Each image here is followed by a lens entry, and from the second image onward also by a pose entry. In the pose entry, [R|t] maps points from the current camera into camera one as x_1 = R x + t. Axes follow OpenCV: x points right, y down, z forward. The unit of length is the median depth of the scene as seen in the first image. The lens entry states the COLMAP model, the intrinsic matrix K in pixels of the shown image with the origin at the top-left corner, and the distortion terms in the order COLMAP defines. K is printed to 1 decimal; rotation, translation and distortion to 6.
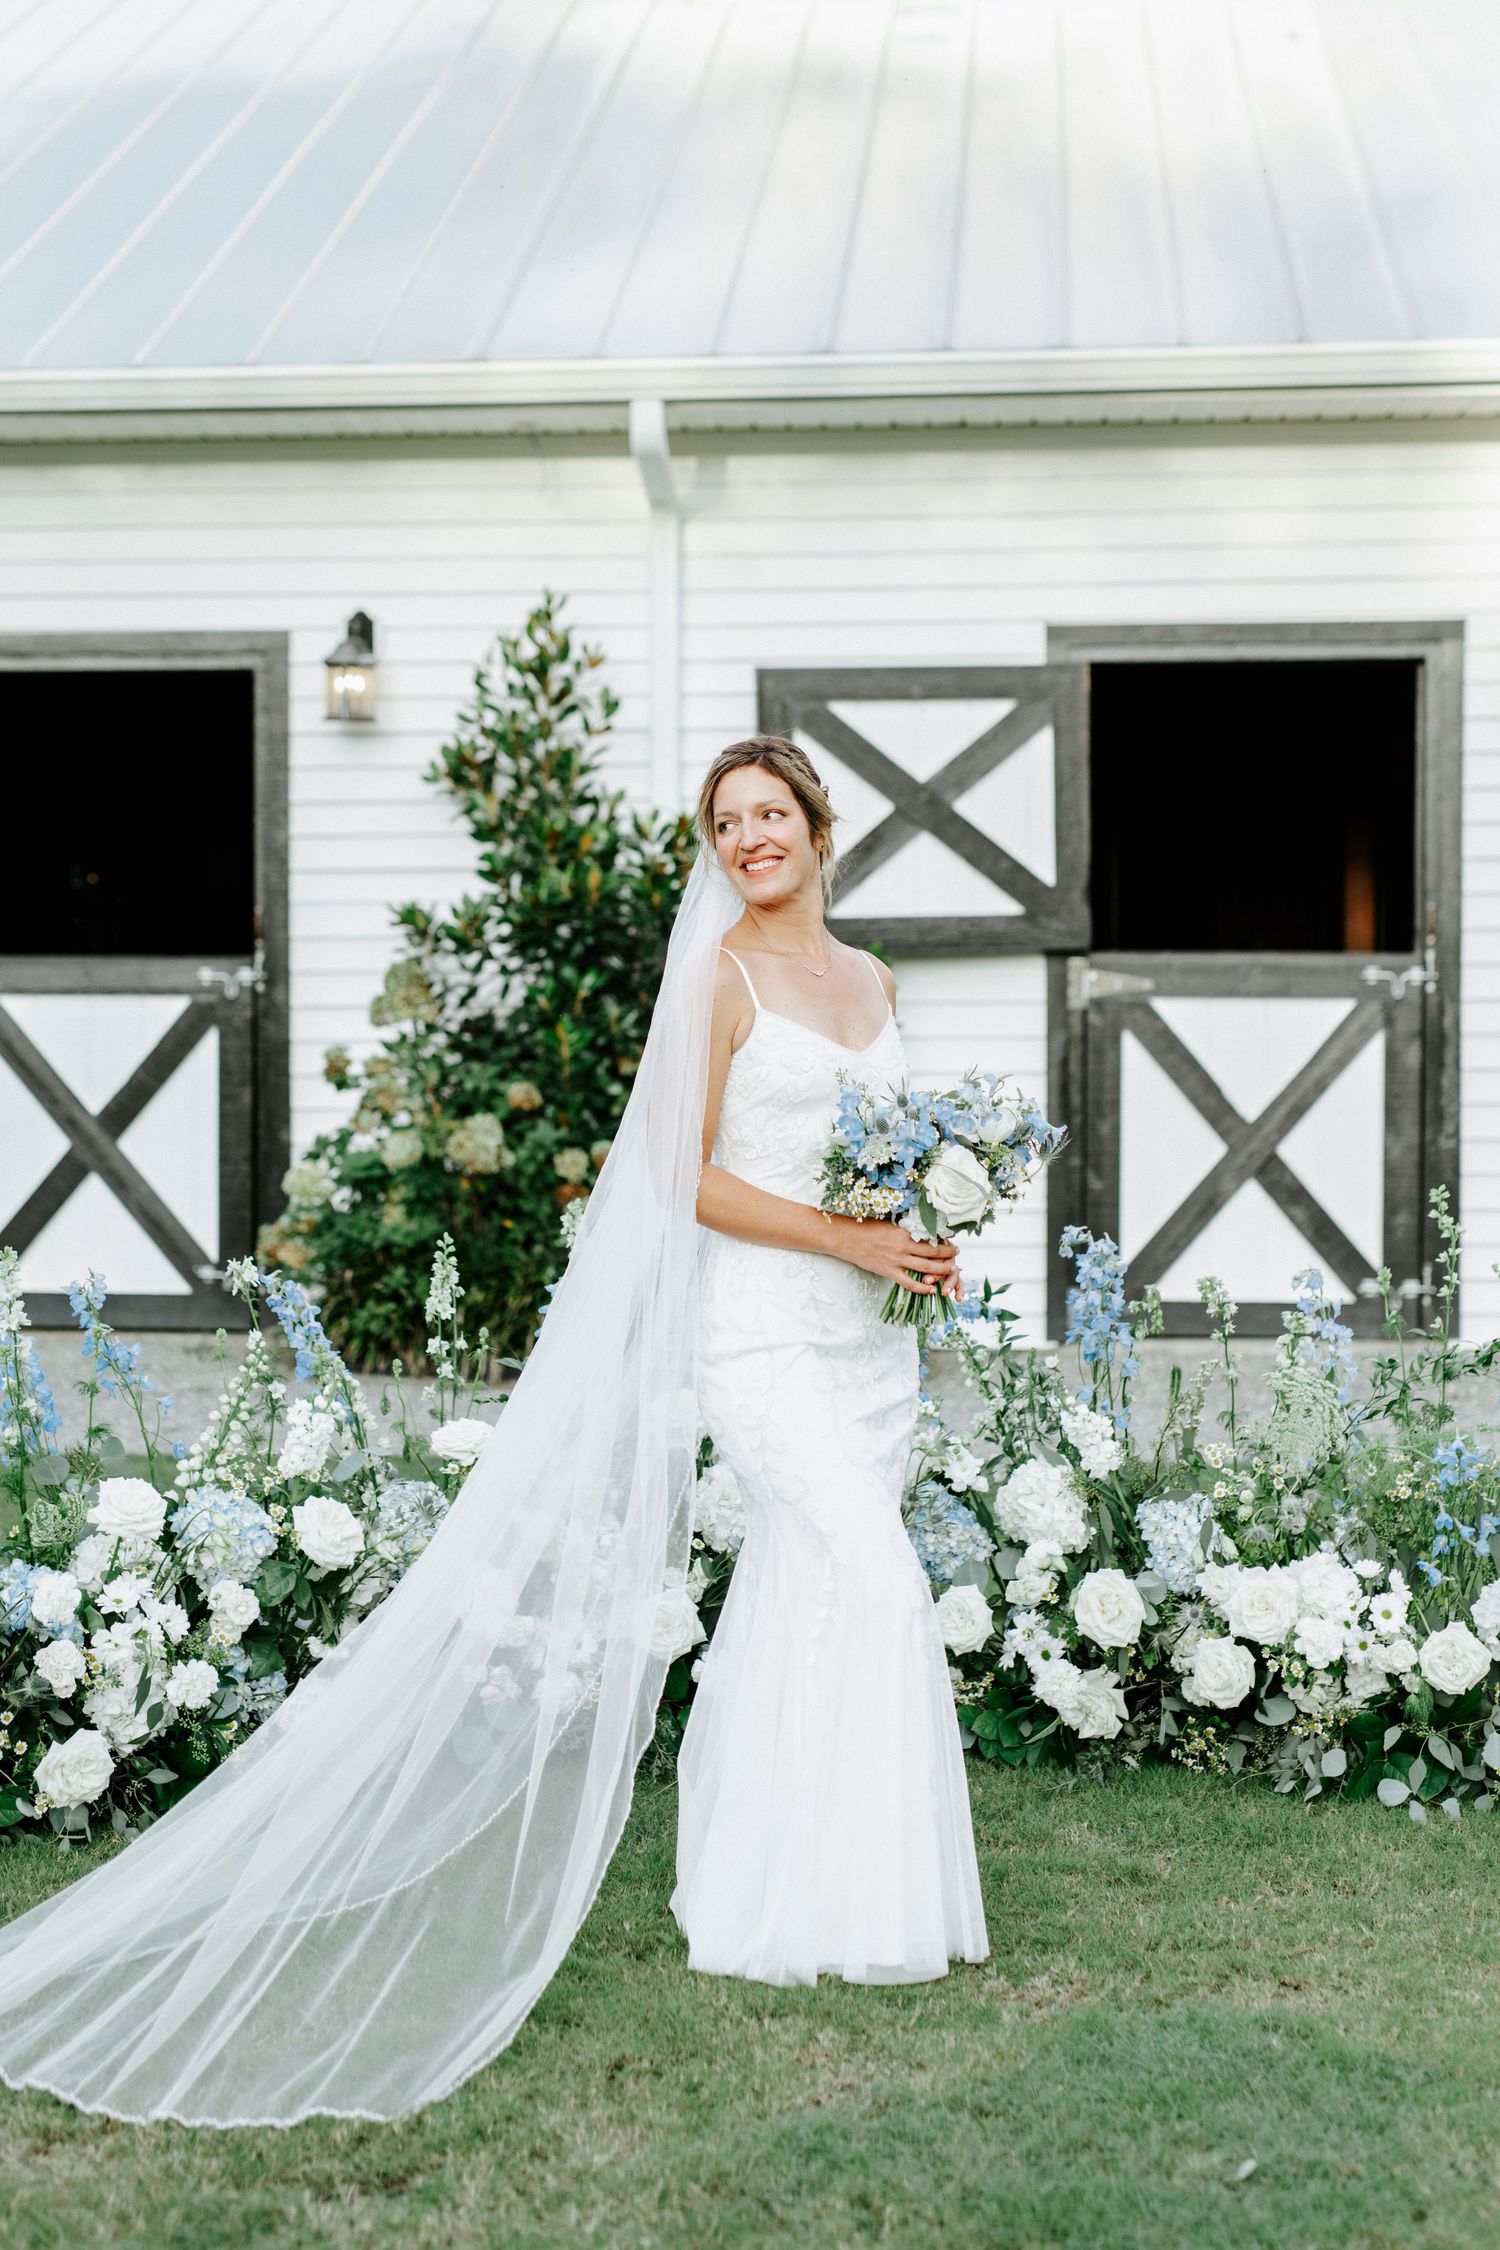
lens RADIAL K [[3434.3, 0, 753.5], [0, 3434.3, 1035.0], [0, 0, 1]] dist [-0.013188, 0.008346]
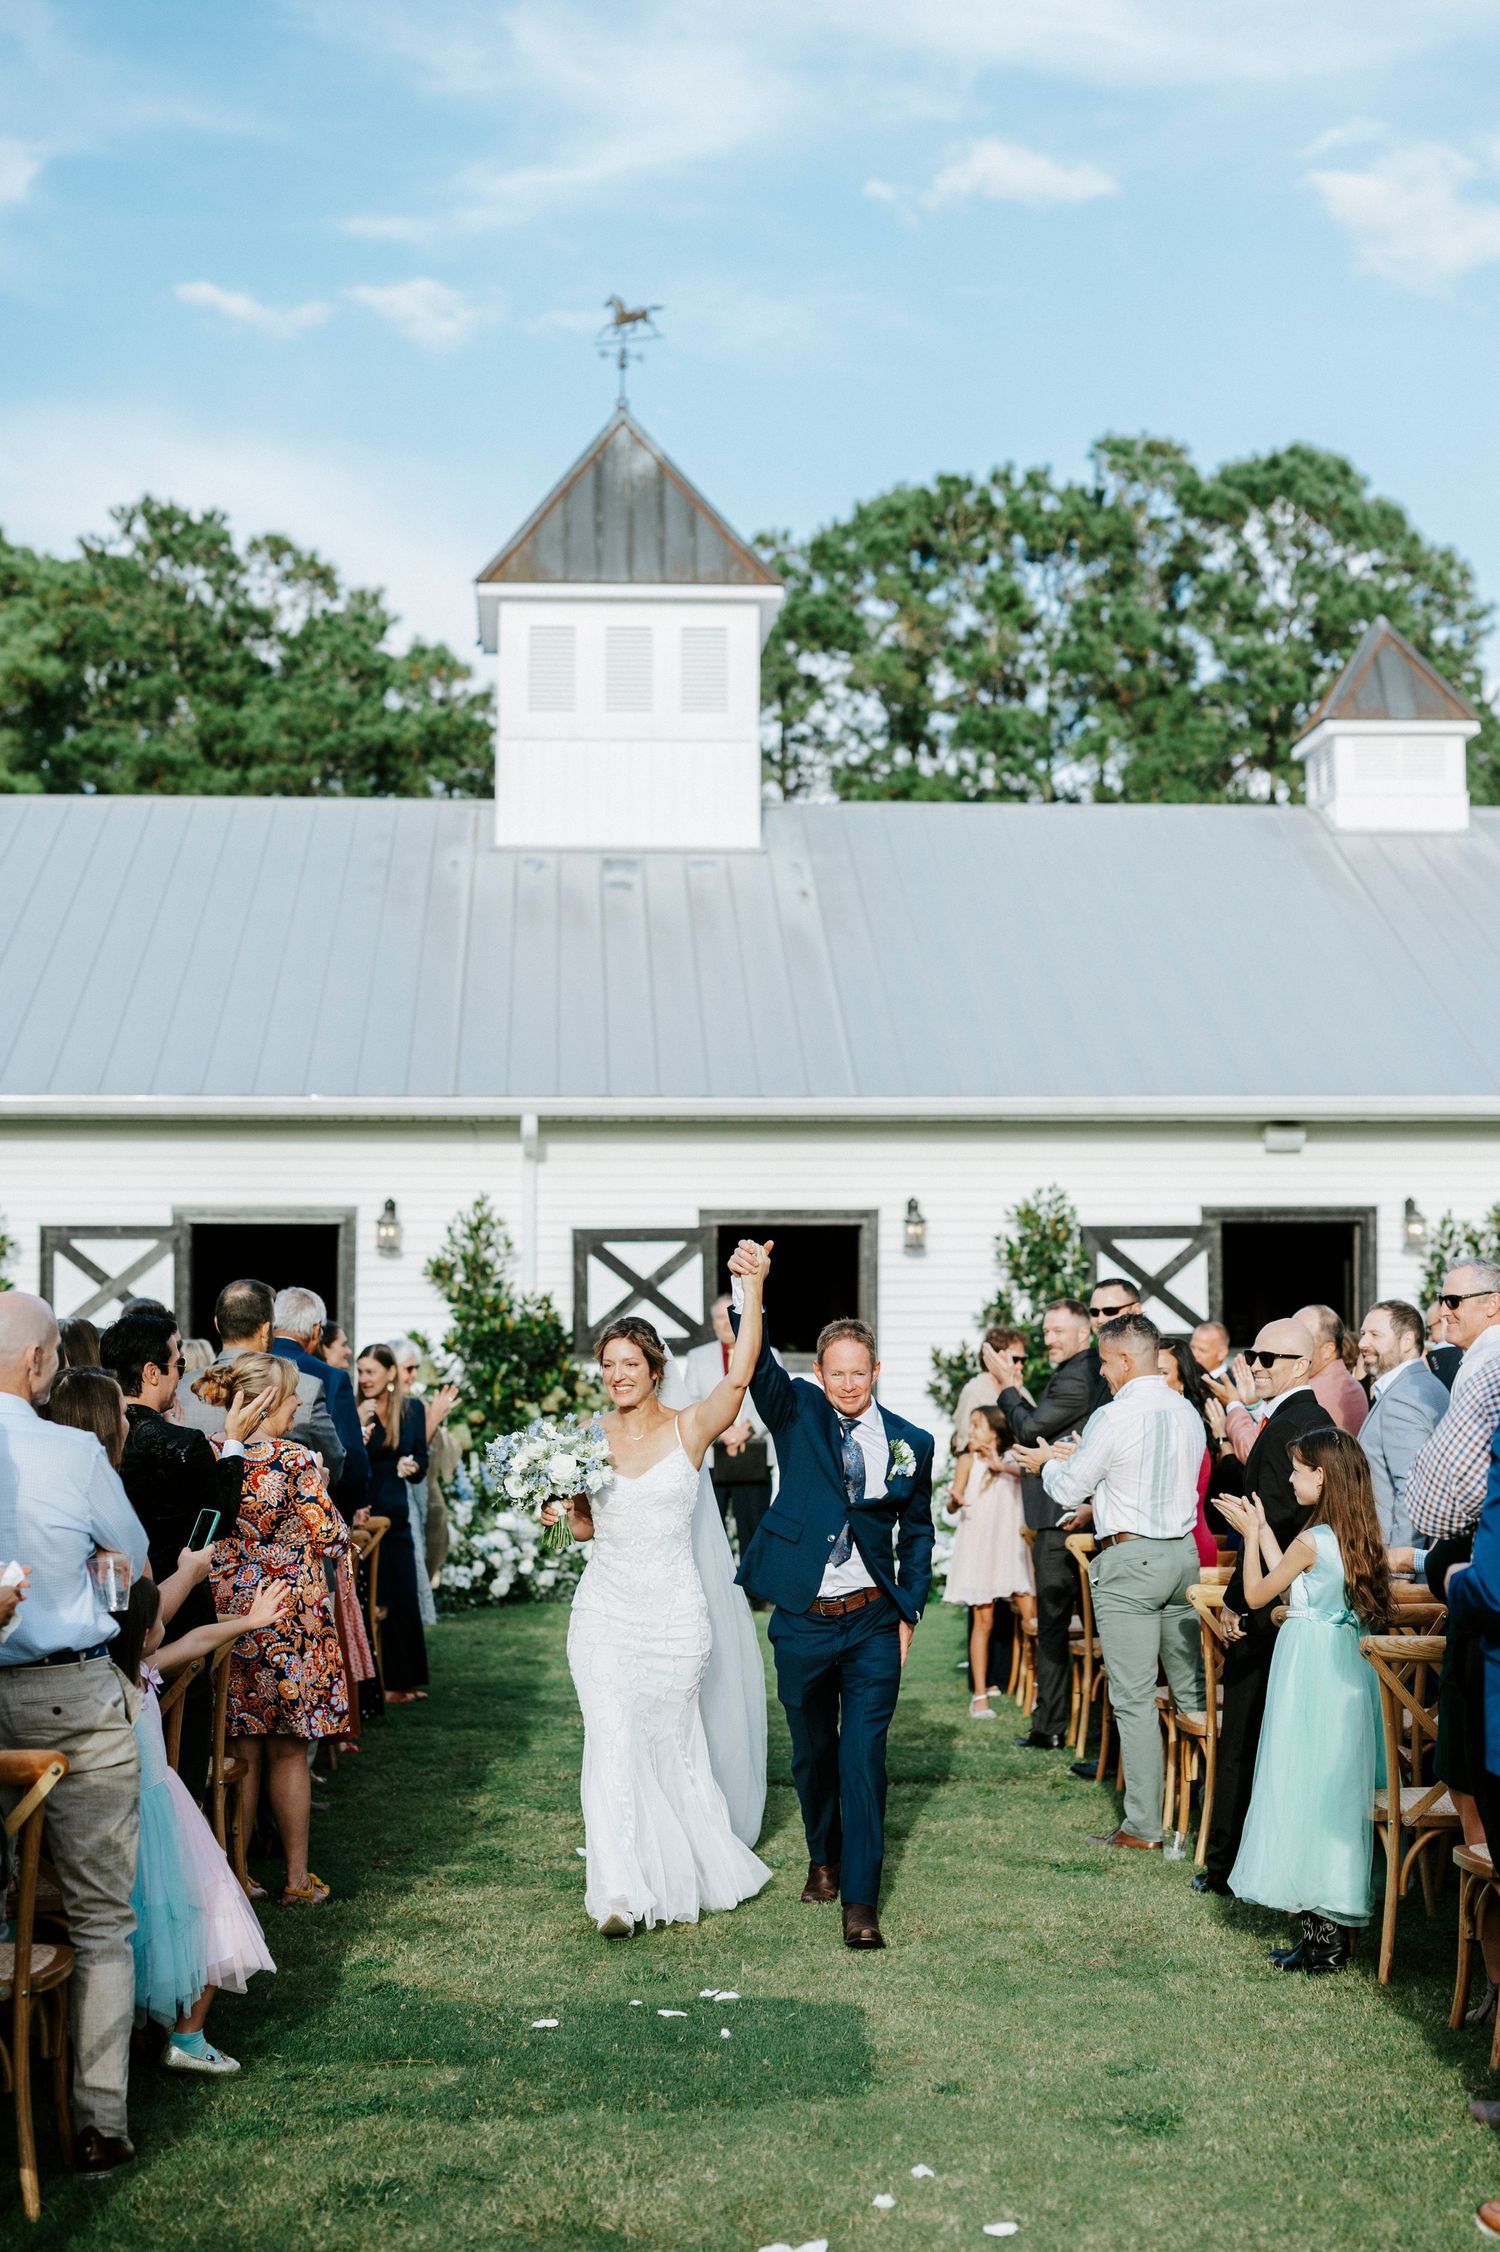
lens RADIAL K [[3221.0, 0, 750.0], [0, 3221.0, 1126.0], [0, 0, 1]] dist [-0.002386, -0.101873]
pose [[0.989711, 0.011629, 0.142610, -0.194302], [-0.000649, 0.997047, -0.076794, -0.010769], [-0.143082, 0.075911, 0.986795, -1.165091]]
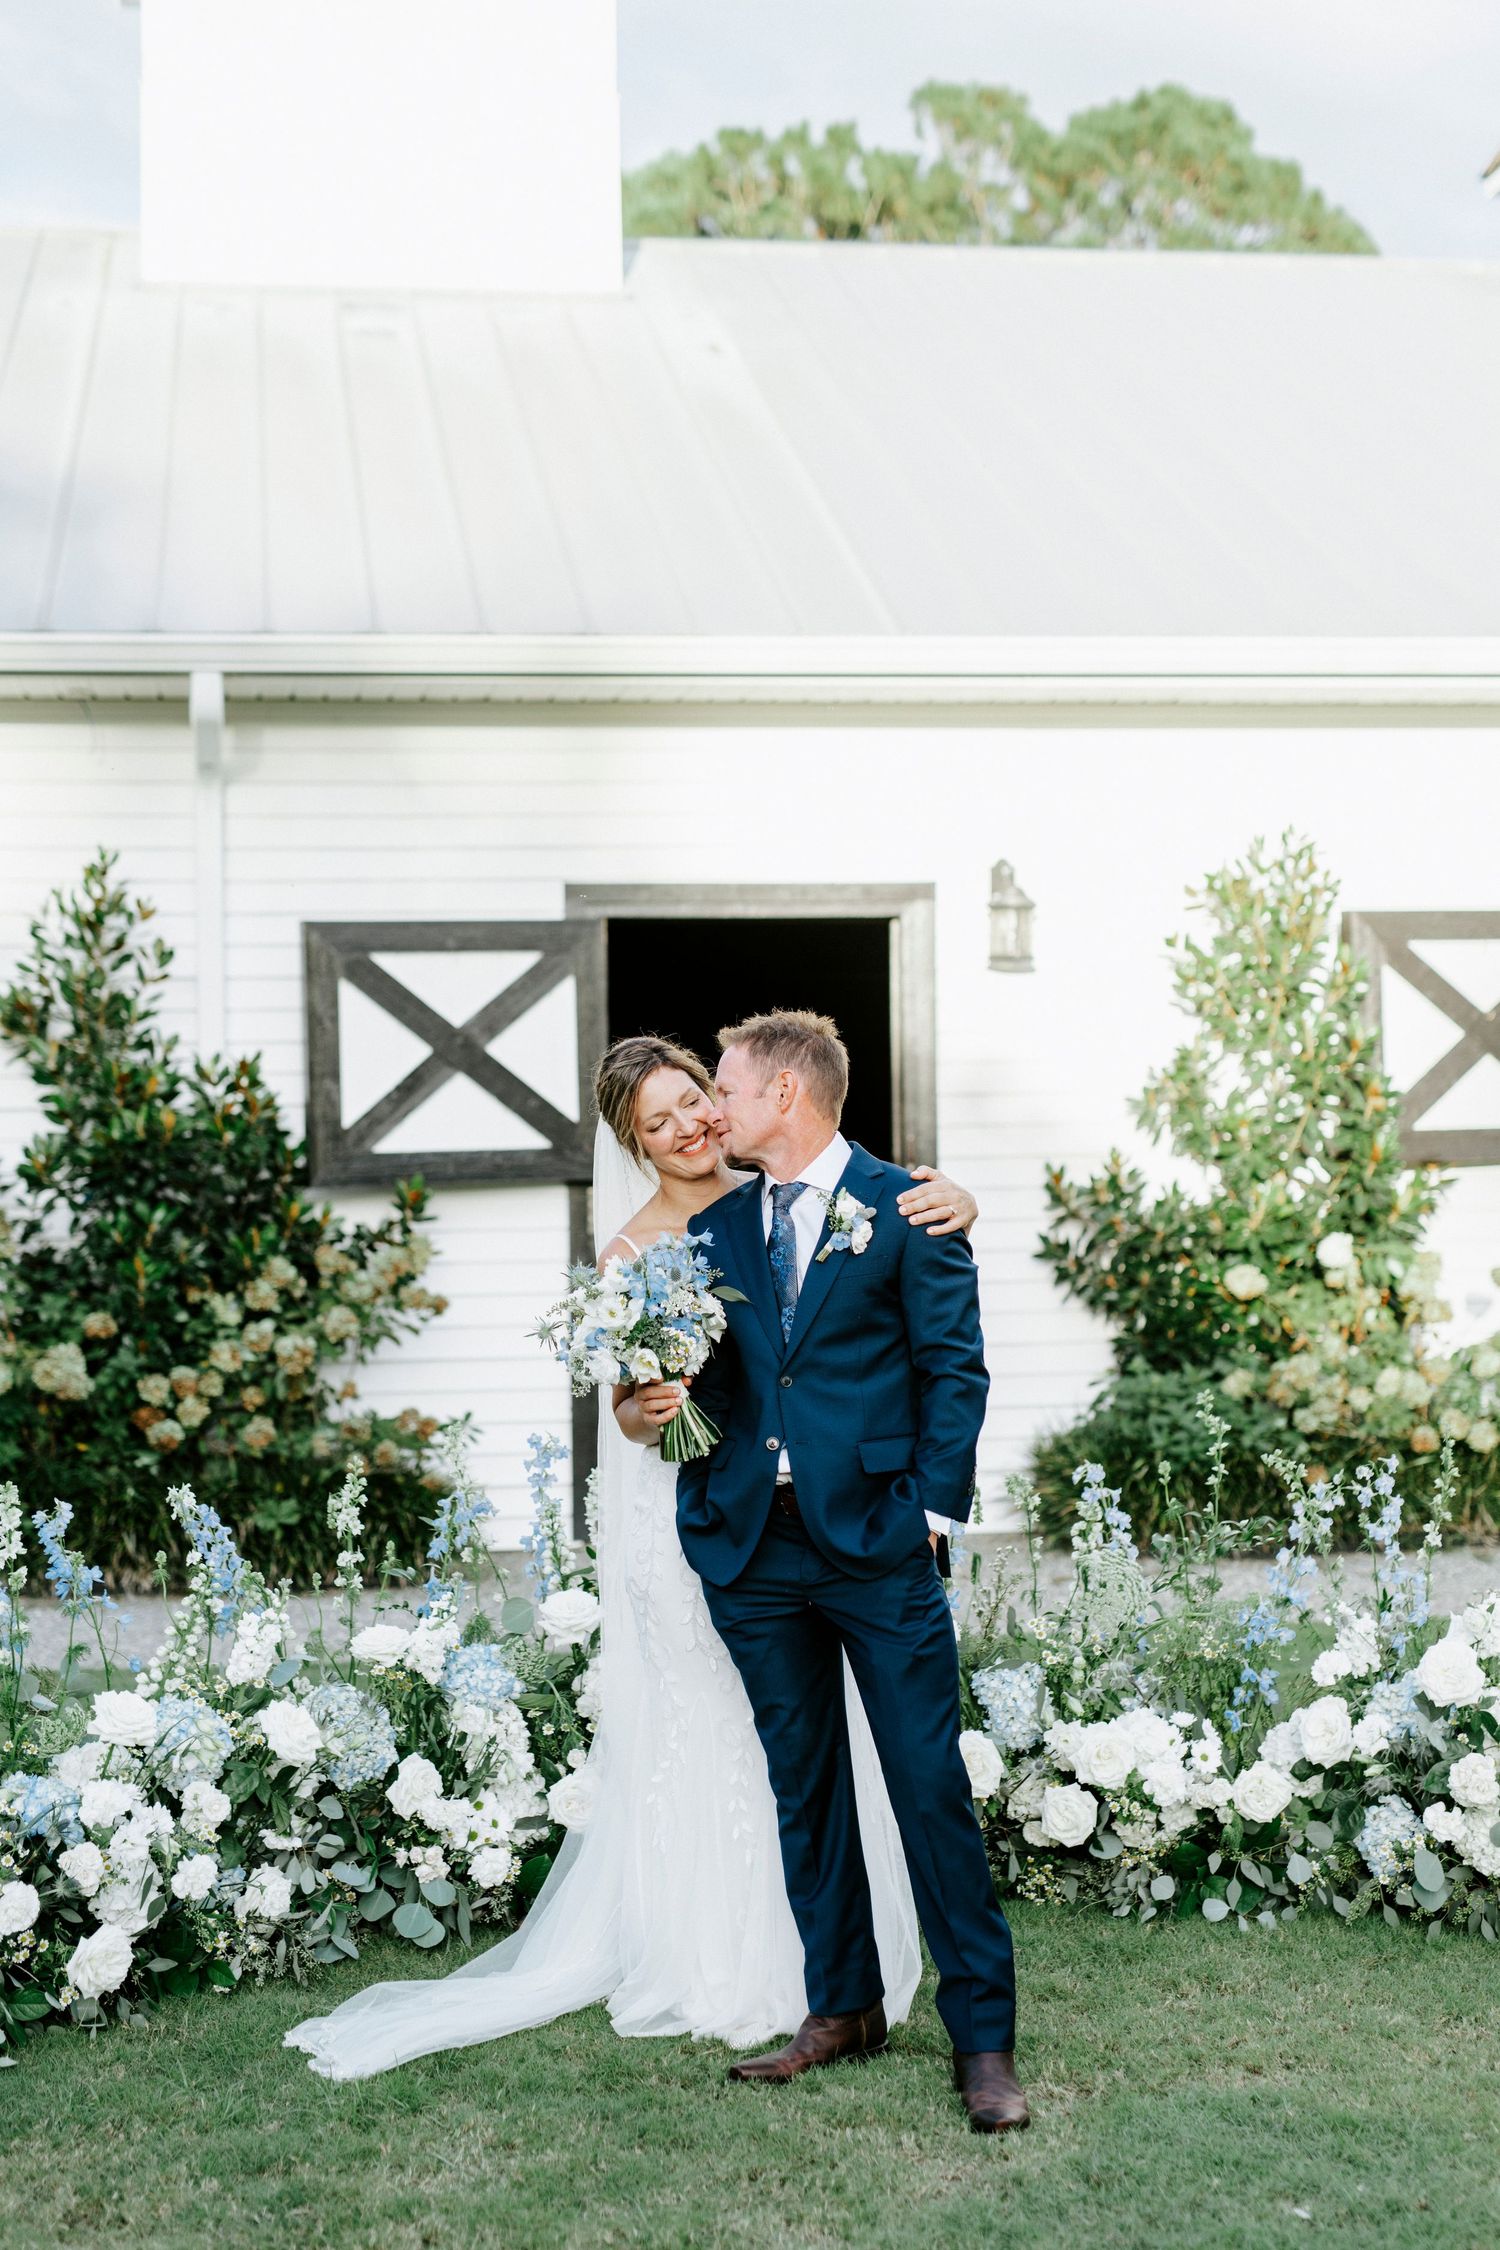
lens RADIAL K [[3282.4, 0, 750.0], [0, 3282.4, 1125.0], [0, 0, 1]] dist [-0.007713, -0.014791]
pose [[0.973054, -0.007758, 0.230448, -0.103380], [0.016426, 0.999227, -0.035717, -0.004400], [-0.229992, 0.038540, 0.972429, -0.028835]]
